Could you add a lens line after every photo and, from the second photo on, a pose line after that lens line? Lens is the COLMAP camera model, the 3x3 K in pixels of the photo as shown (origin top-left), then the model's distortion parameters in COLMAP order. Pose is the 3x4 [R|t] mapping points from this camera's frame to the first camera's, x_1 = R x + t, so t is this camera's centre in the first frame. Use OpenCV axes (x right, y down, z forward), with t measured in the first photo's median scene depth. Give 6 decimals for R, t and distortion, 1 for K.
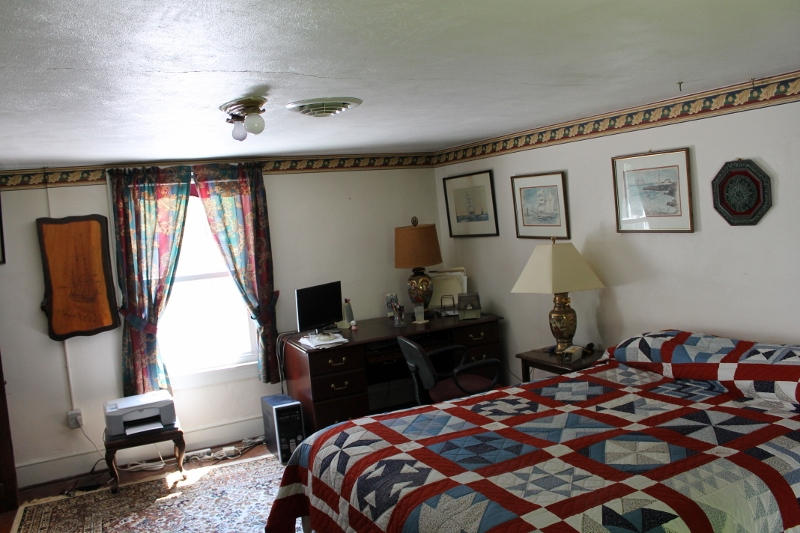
lens RADIAL K [[648.7, 0, 419.3], [0, 648.7, 266.0], [0, 0, 1]] dist [-0.167052, 0.135400]
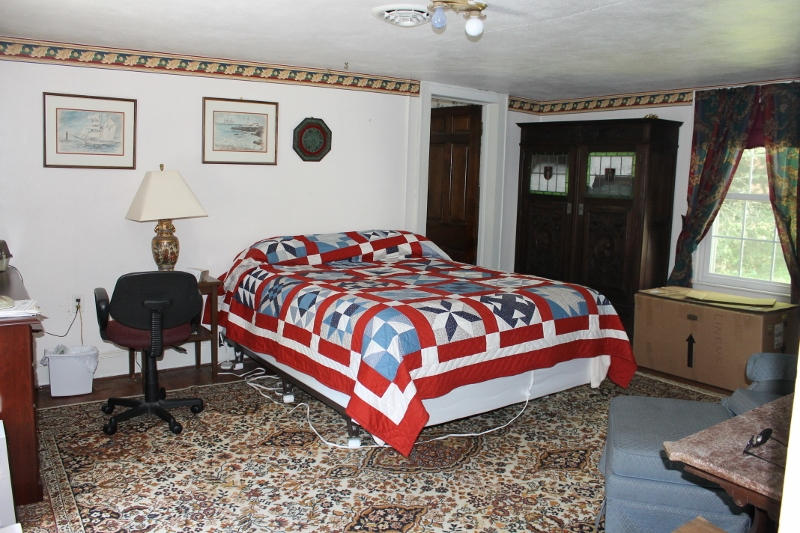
lens RADIAL K [[648.7, 0, 419.3], [0, 648.7, 266.0], [0, 0, 1]] dist [-0.167052, 0.135400]
pose [[-0.126427, -0.100162, 0.986906, -0.974539], [0.050448, 0.992953, 0.107238, 0.030417], [-0.990692, 0.063346, -0.120483, 0.847307]]
